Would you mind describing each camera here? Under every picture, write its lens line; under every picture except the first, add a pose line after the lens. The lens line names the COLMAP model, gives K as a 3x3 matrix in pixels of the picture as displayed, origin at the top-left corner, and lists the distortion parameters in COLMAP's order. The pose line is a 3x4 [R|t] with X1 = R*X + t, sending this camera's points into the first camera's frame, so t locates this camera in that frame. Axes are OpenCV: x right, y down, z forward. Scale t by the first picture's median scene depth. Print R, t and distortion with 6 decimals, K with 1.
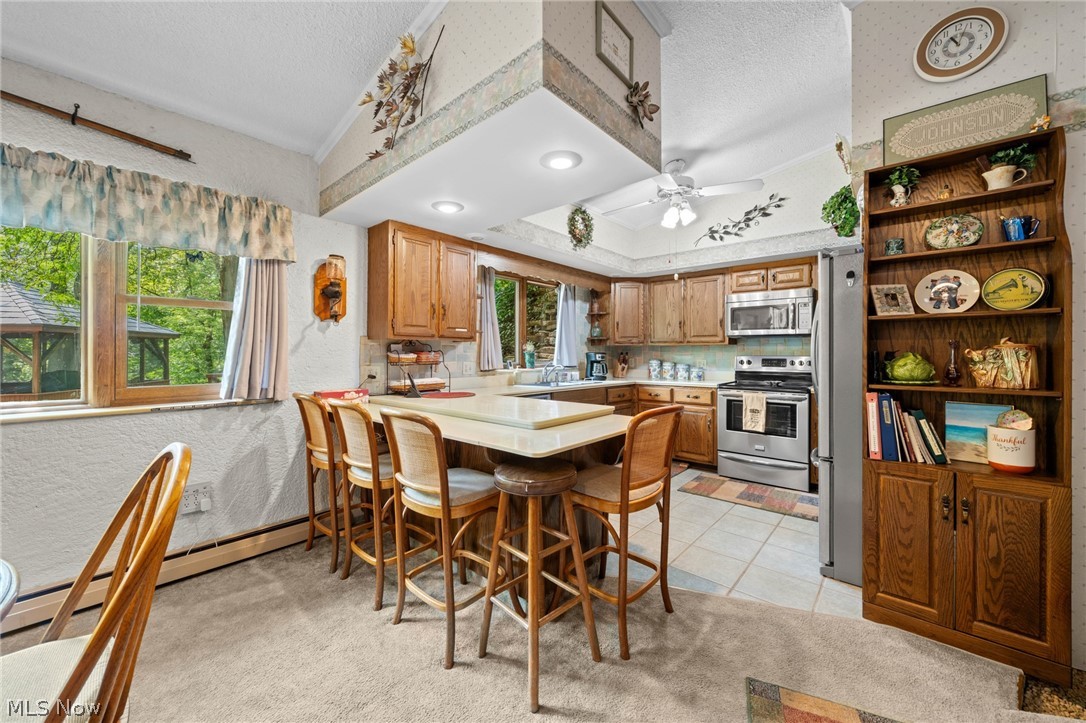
lens RADIAL K [[418.4, 0, 547.5], [0, 418.4, 353.0], [0, 0, 1]] dist [-0.005422, -0.000455]
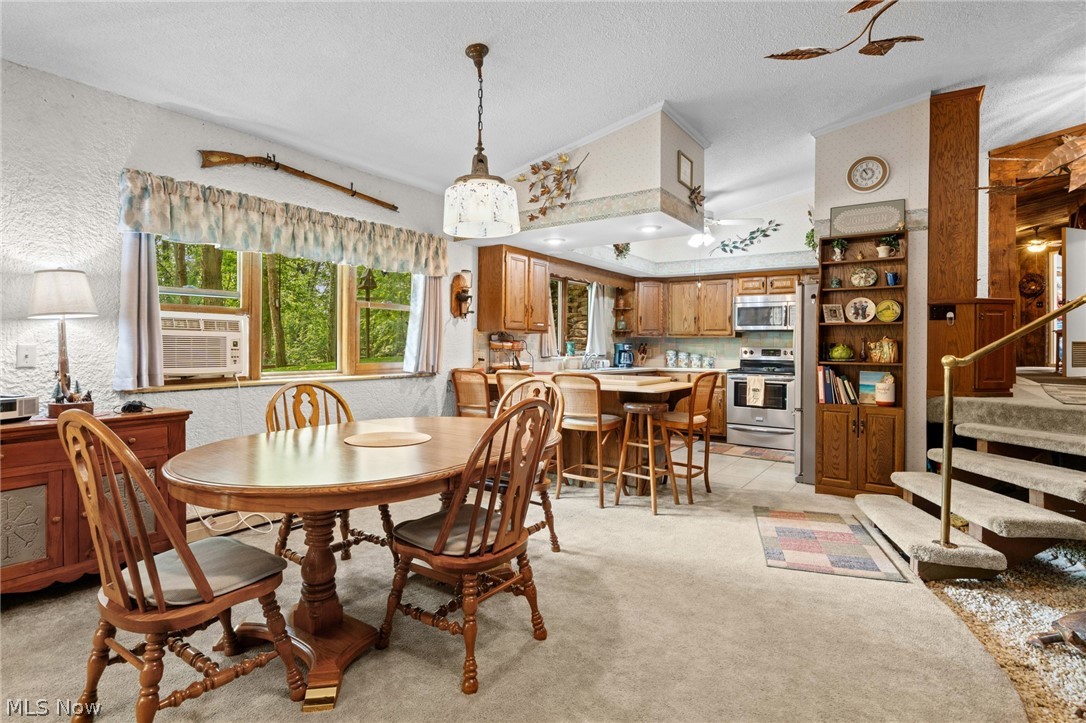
lens RADIAL K [[559.9, 0, 545.4], [0, 559.9, 346.4], [0, 0, 1]] dist [-0.006964, -0.000538]
pose [[0.994438, 0.008094, 0.105012, -0.378122], [-0.008293, 0.999965, 0.001463, 0.010278], [-0.104996, -0.002326, 0.994470, -0.736545]]
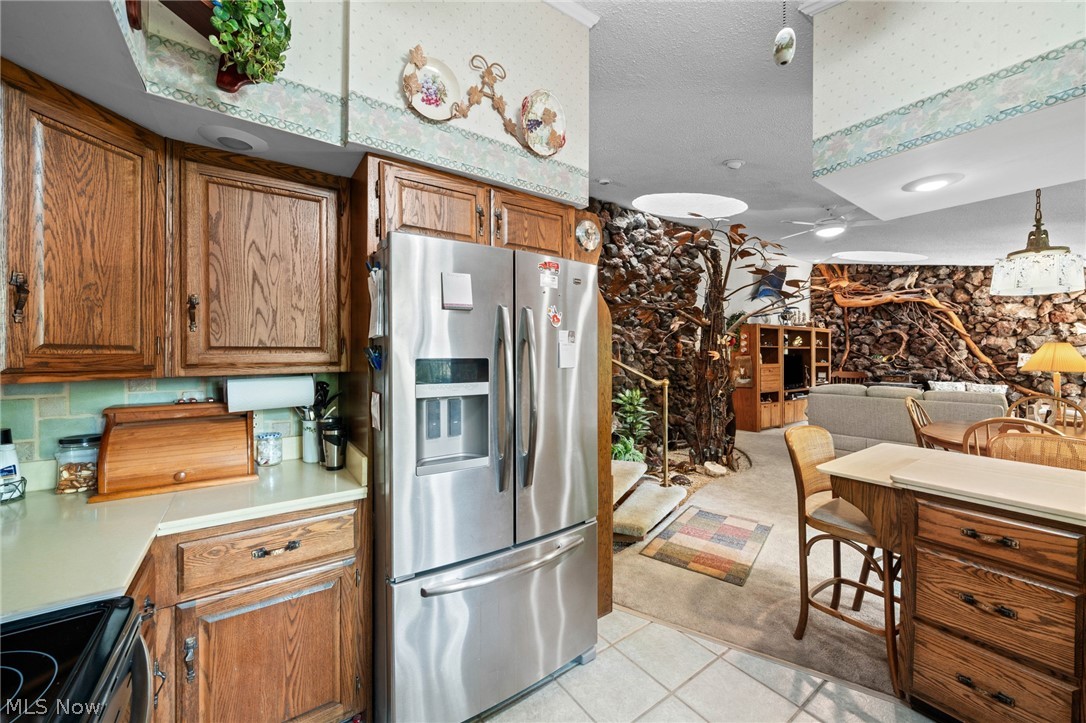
lens RADIAL K [[418.4, 0, 546.0], [0, 418.4, 360.3], [0, 0, 1]] dist [-0.005422, -0.000455]
pose [[-0.970095, -0.000606, 0.242723, 0.392463], [0.002181, 0.999935, 0.011214, -0.047169], [-0.242714, 0.011408, -0.970031, 1.300733]]
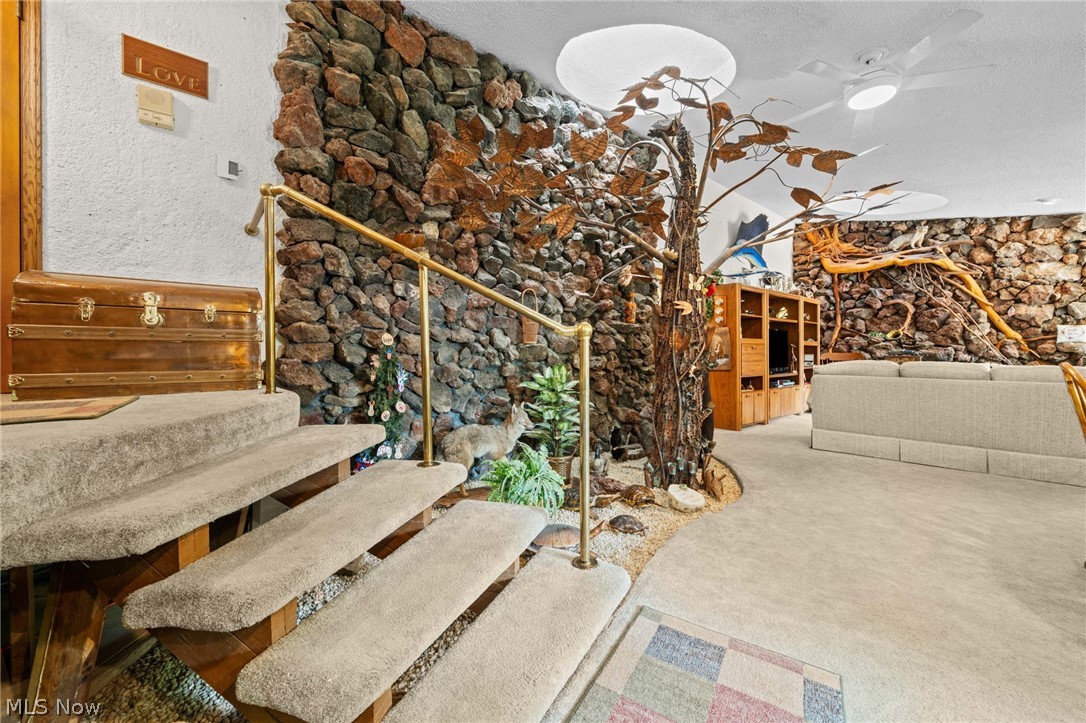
lens RADIAL K [[418.4, 0, 549.7], [0, 418.4, 354.7], [0, 0, 1]] dist [-0.005422, -0.000455]
pose [[-0.988130, -0.001308, 0.153617, 0.314847], [-0.000536, 0.999987, 0.005066, 0.057003], [-0.153622, 0.004924, -0.988117, 0.602173]]
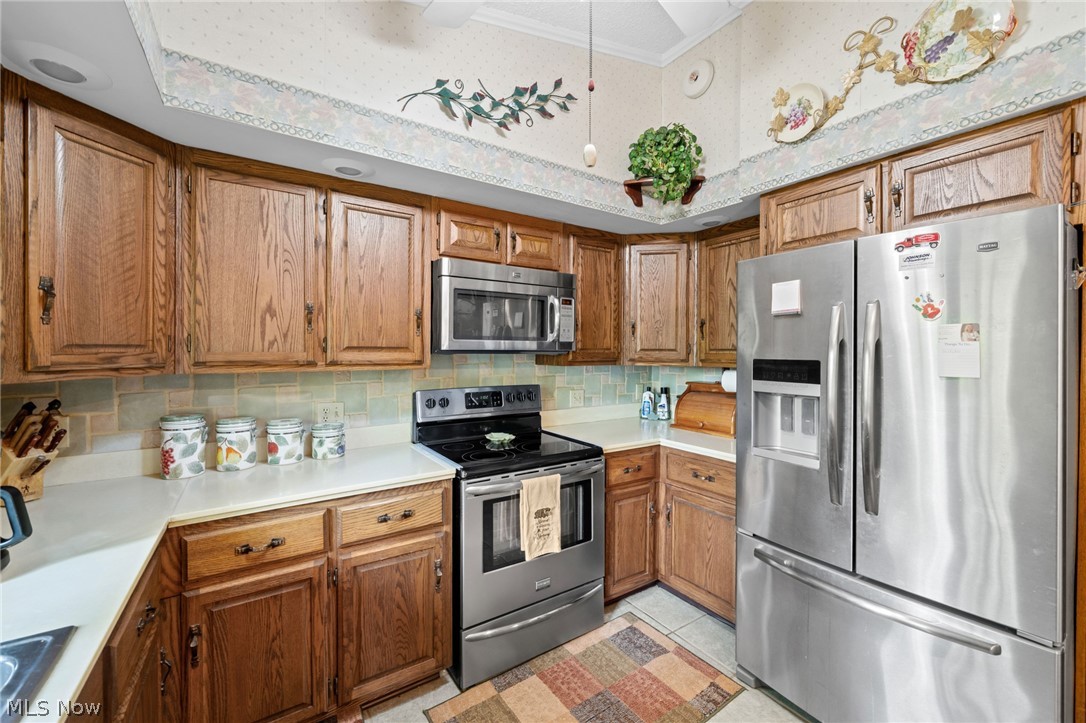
lens RADIAL K [[439.9, 0, 543.8], [0, 439.9, 351.9], [0, 0, 1]] dist [0.001070, 0.000459]
pose [[0.275479, -0.003128, 0.961302, 0.015887], [-0.002327, 0.999990, 0.003921, -0.055043], [-0.961304, -0.003317, 0.275469, 1.017254]]
